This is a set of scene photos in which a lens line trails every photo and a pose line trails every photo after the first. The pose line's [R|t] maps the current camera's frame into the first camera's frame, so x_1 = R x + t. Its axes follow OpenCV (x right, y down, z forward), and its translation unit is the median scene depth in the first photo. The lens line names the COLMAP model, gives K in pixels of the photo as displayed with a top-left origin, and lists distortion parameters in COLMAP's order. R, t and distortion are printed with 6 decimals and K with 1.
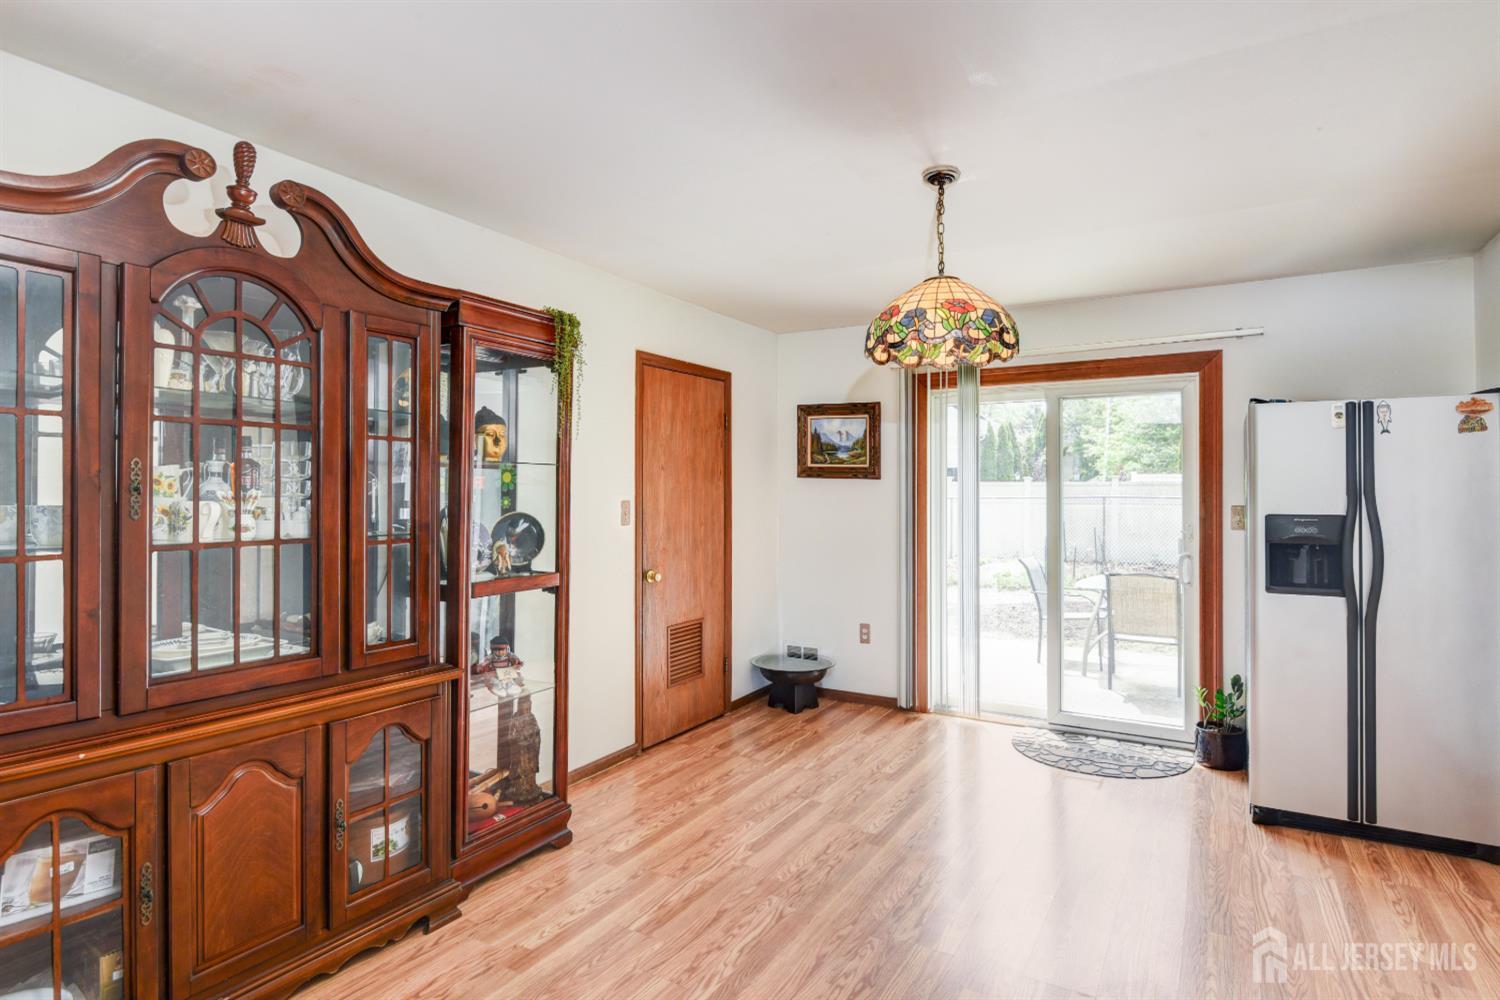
lens RADIAL K [[756.3, 0, 753.2], [0, 756.3, 486.2], [0, 0, 1]] dist [-0.002074, -0.000850]
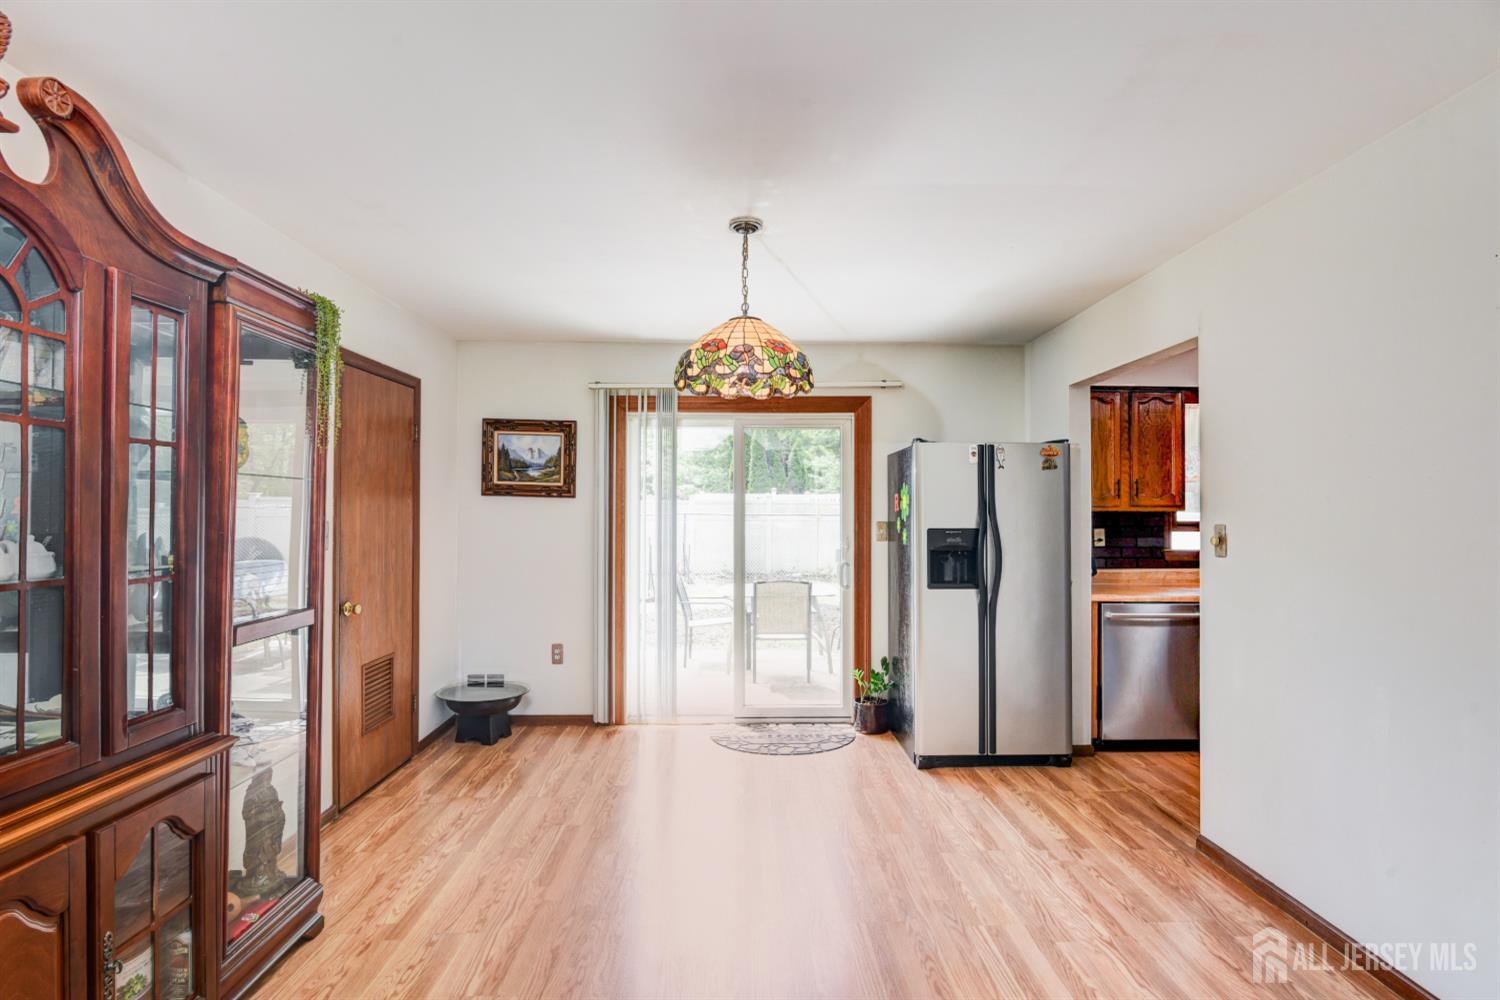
lens RADIAL K [[755.2, 0, 750.0], [0, 755.2, 500.0], [0, 0, 1]] dist [-0.009314, -0.001384]
pose [[0.865321, 0.006479, 0.501176, -0.165519], [-0.003961, 0.999974, -0.006088, -0.001625], [-0.501202, 0.003283, 0.865324, 0.025418]]
